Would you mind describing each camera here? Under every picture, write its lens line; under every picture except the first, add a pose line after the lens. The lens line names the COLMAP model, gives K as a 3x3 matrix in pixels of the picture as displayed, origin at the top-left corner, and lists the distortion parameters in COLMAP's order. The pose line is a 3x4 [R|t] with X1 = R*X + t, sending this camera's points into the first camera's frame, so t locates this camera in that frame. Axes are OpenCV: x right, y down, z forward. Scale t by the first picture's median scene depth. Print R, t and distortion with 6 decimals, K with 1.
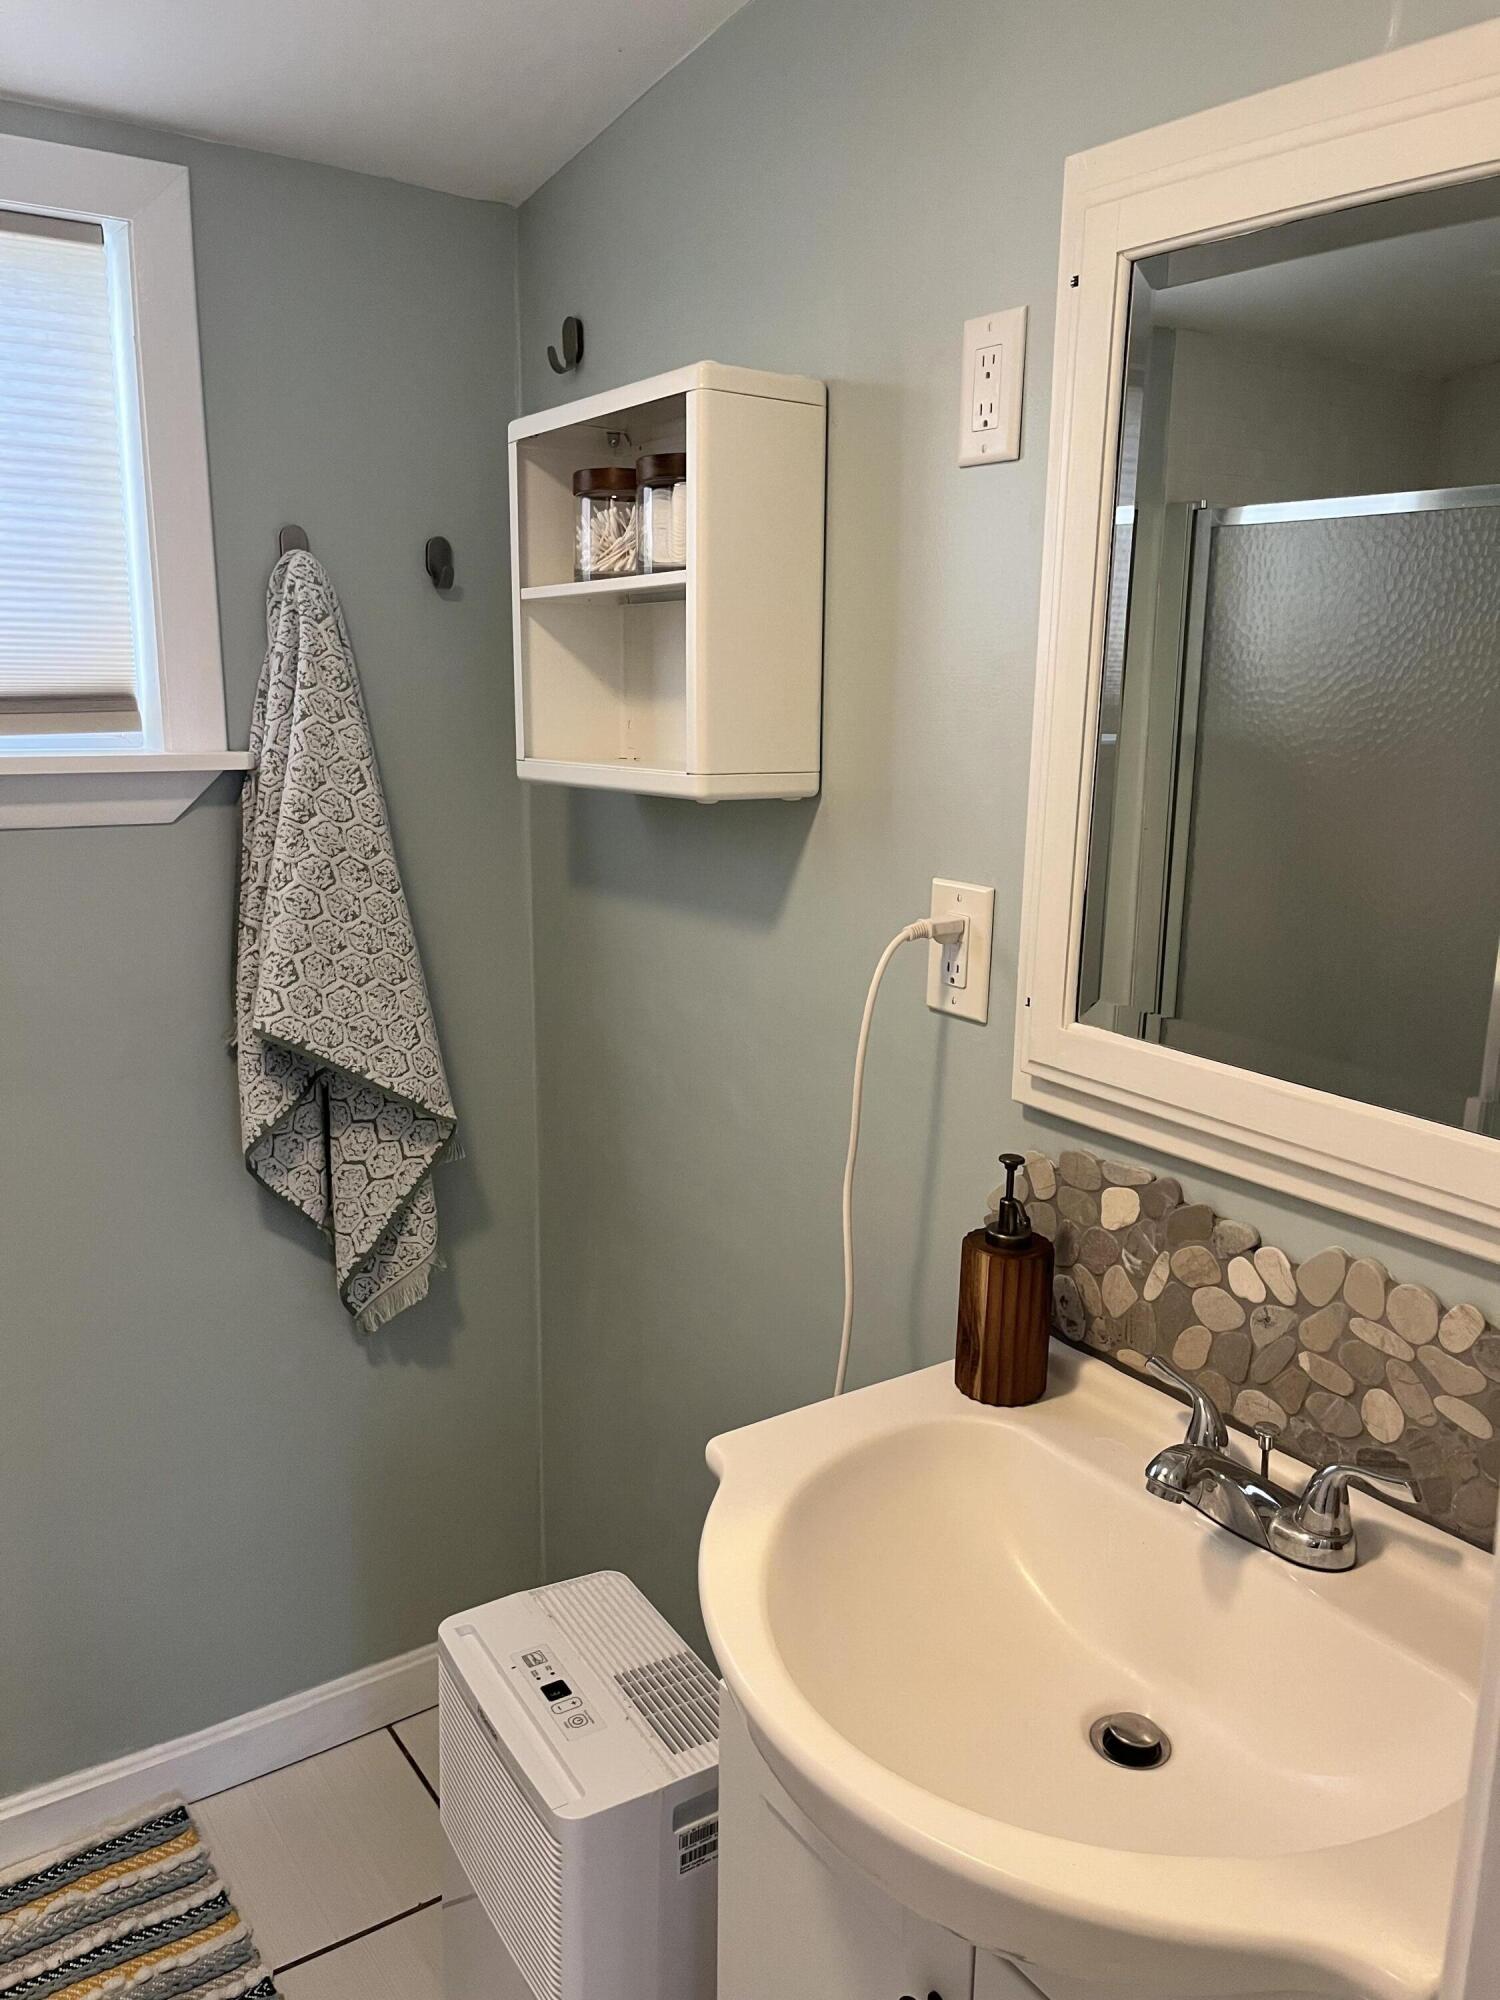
lens RADIAL K [[1513.3, 0, 744.7], [0, 1513.3, 1007.1], [0, 0, 1]] dist [0.070213, -0.096694]
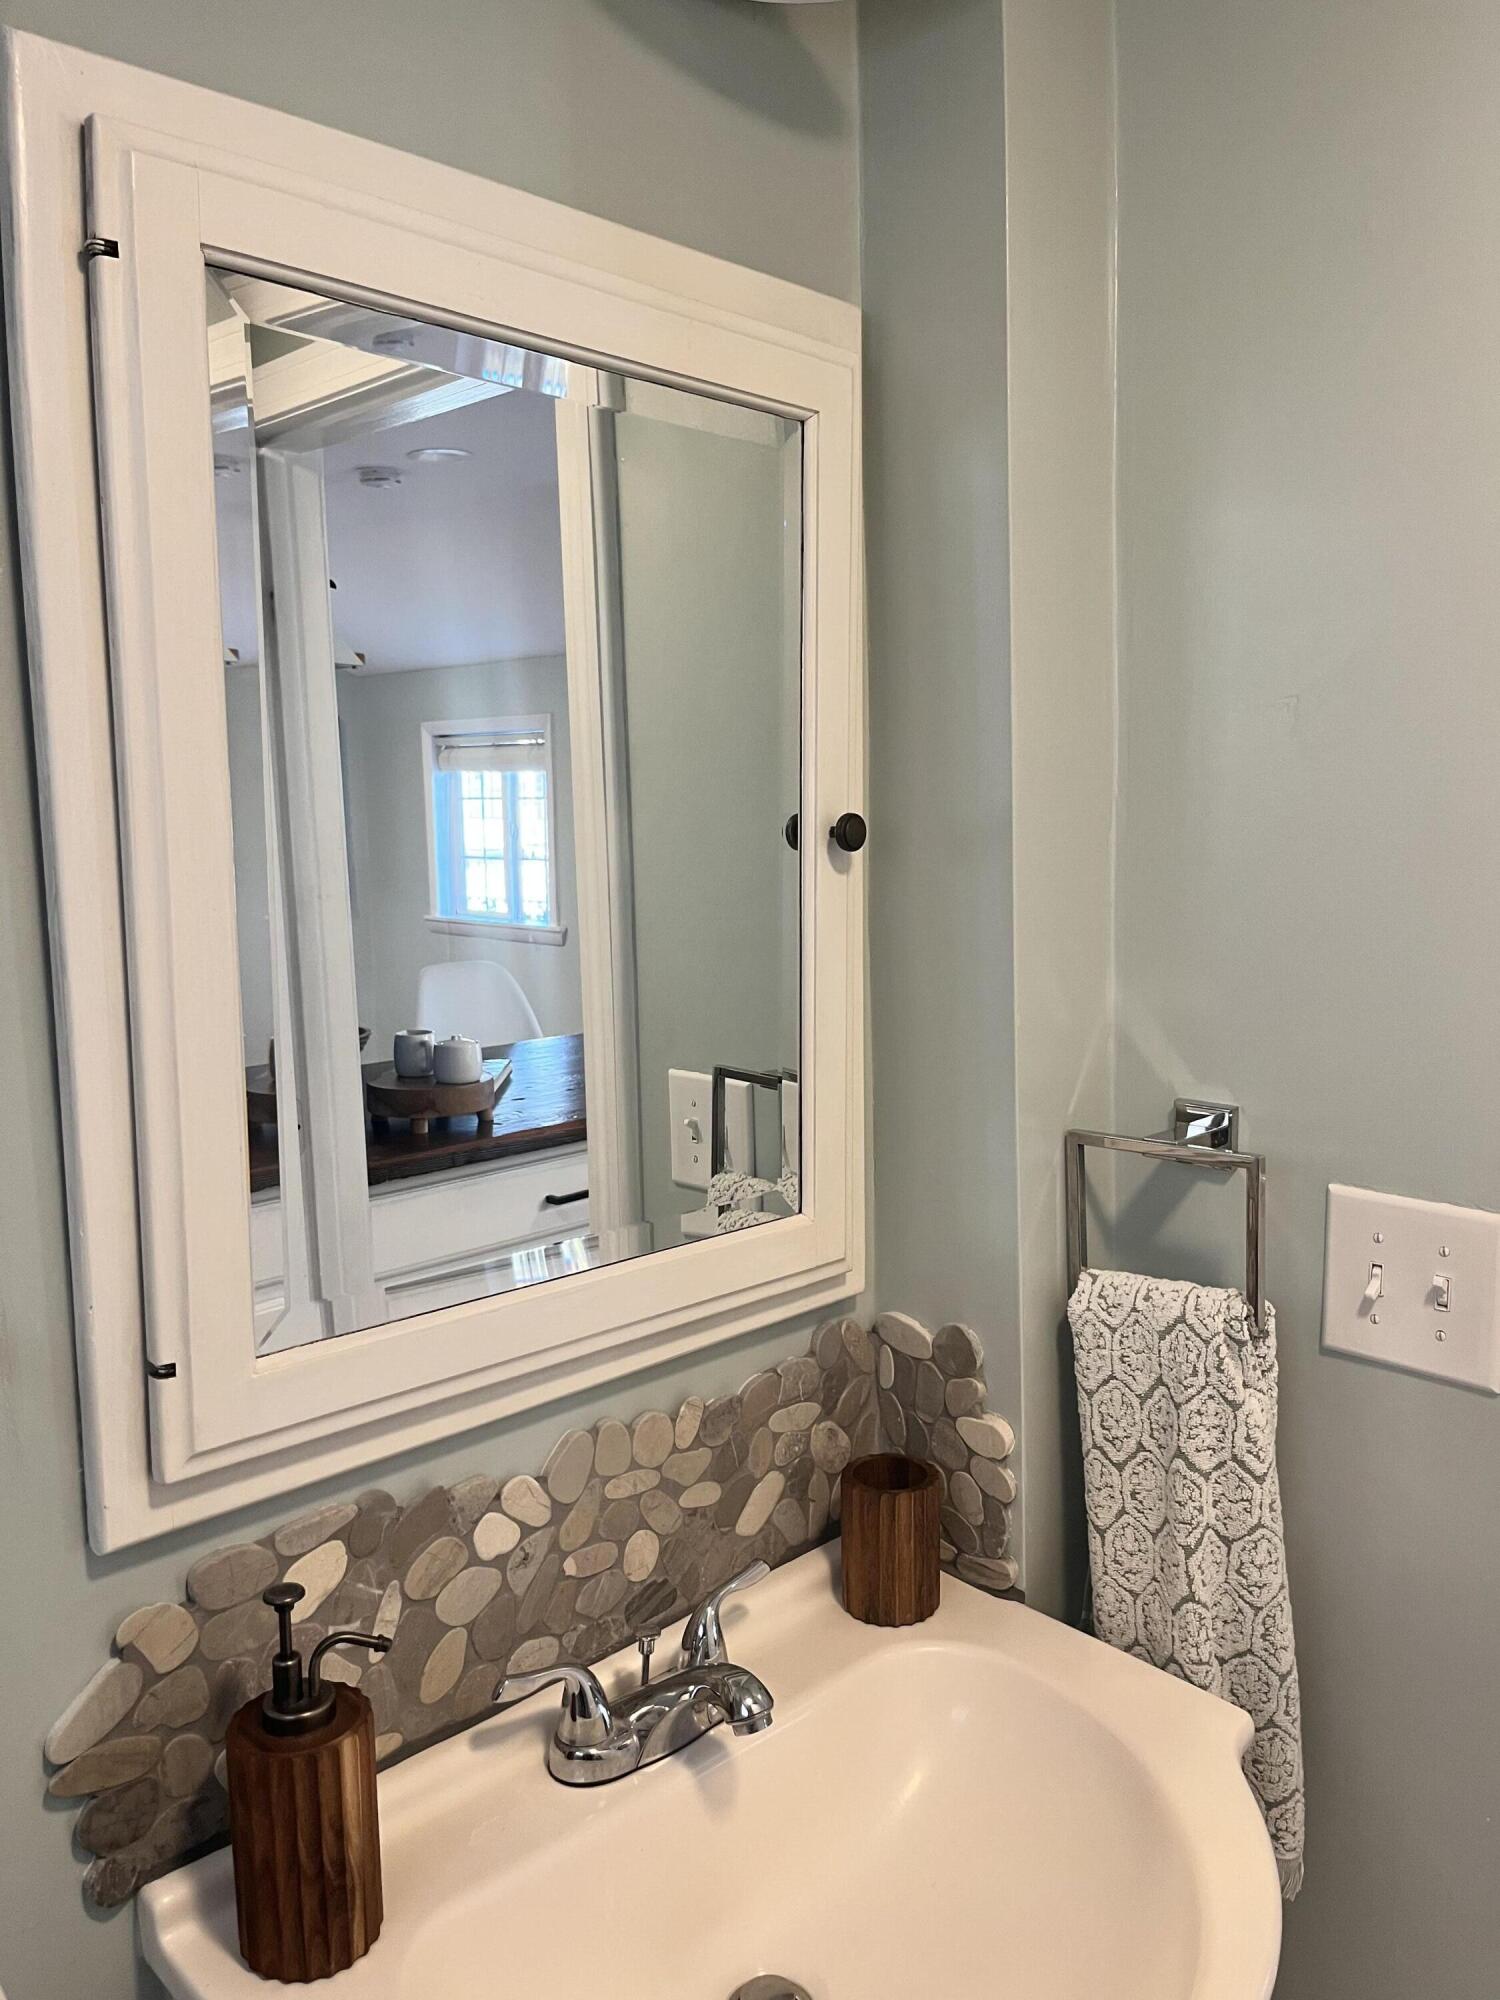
lens RADIAL K [[1513.3, 0, 751.8], [0, 1513.3, 997.7], [0, 0, 1]] dist [0.070213, -0.096694]
pose [[-0.180207, -0.126716, 0.975432, -0.510712], [0.217376, 0.962018, 0.165133, -0.228856], [-0.959309, 0.241794, -0.145818, 0.926565]]
